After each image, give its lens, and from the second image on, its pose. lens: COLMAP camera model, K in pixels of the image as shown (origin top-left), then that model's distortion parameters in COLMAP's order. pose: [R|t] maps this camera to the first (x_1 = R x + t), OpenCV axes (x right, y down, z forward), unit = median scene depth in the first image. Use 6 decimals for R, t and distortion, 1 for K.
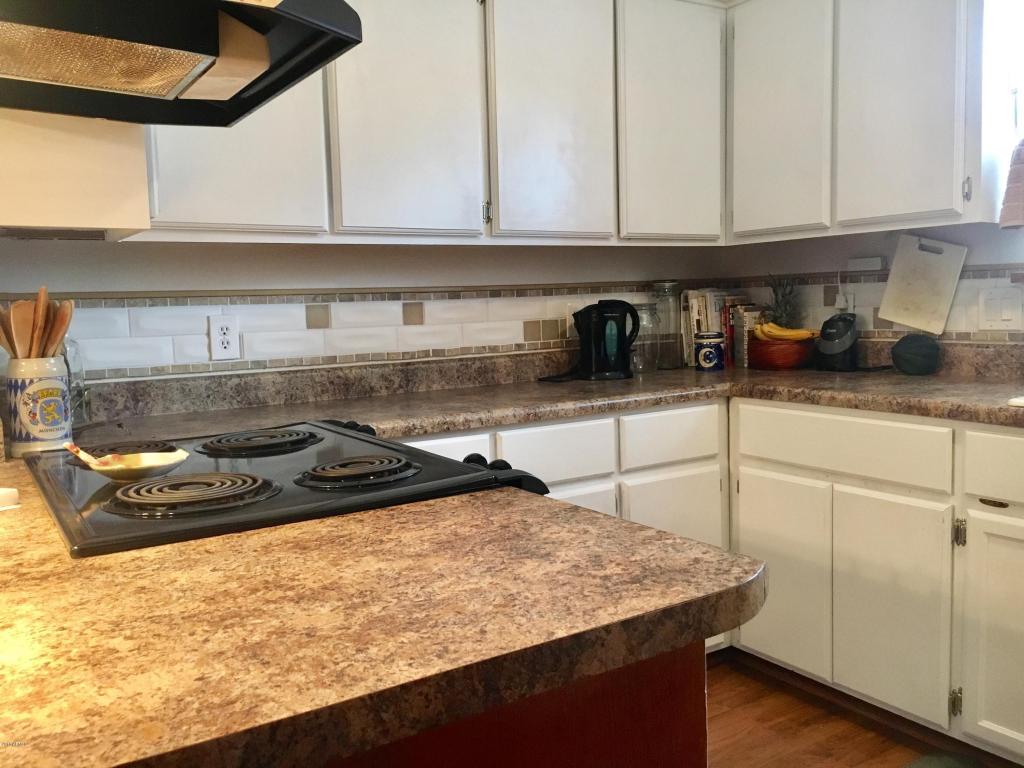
lens RADIAL K [[871.3, 0, 514.7], [0, 871.3, 383.9], [0, 0, 1]] dist [0.064233, -0.019351]
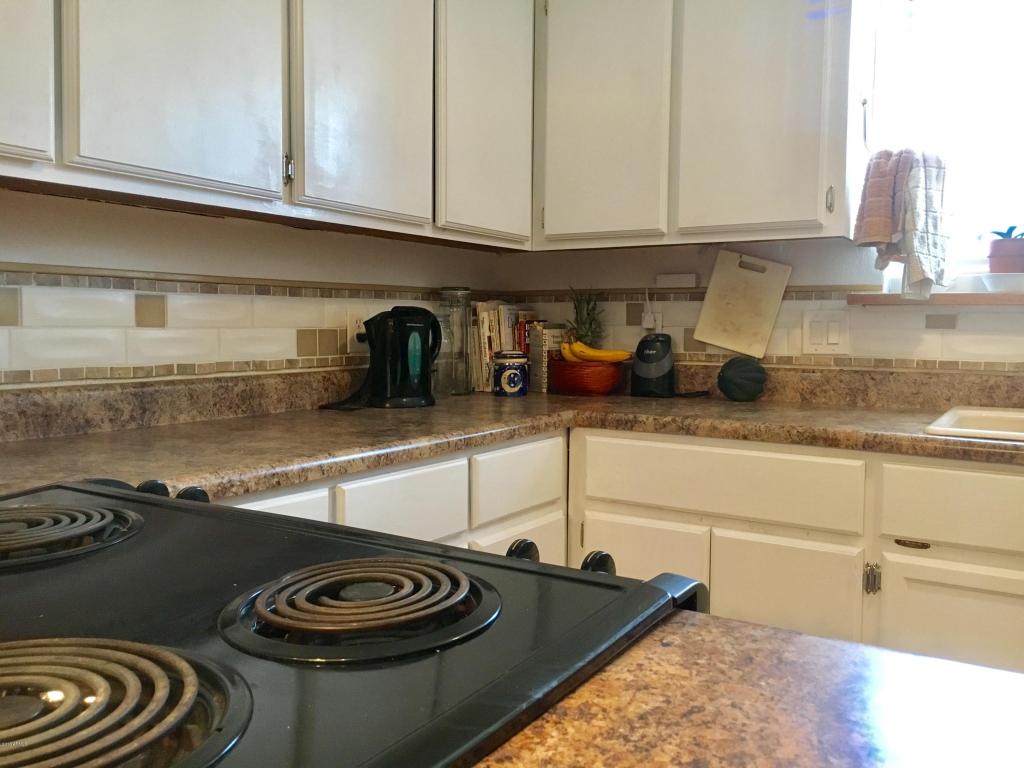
lens RADIAL K [[871.3, 0, 509.6], [0, 871.3, 390.3], [0, 0, 1]] dist [0.064233, -0.019351]
pose [[0.910038, 0.005456, 0.414489, -0.150747], [0.005189, 0.999685, -0.024553, -0.000347], [-0.414492, 0.024495, 0.909723, 0.270019]]
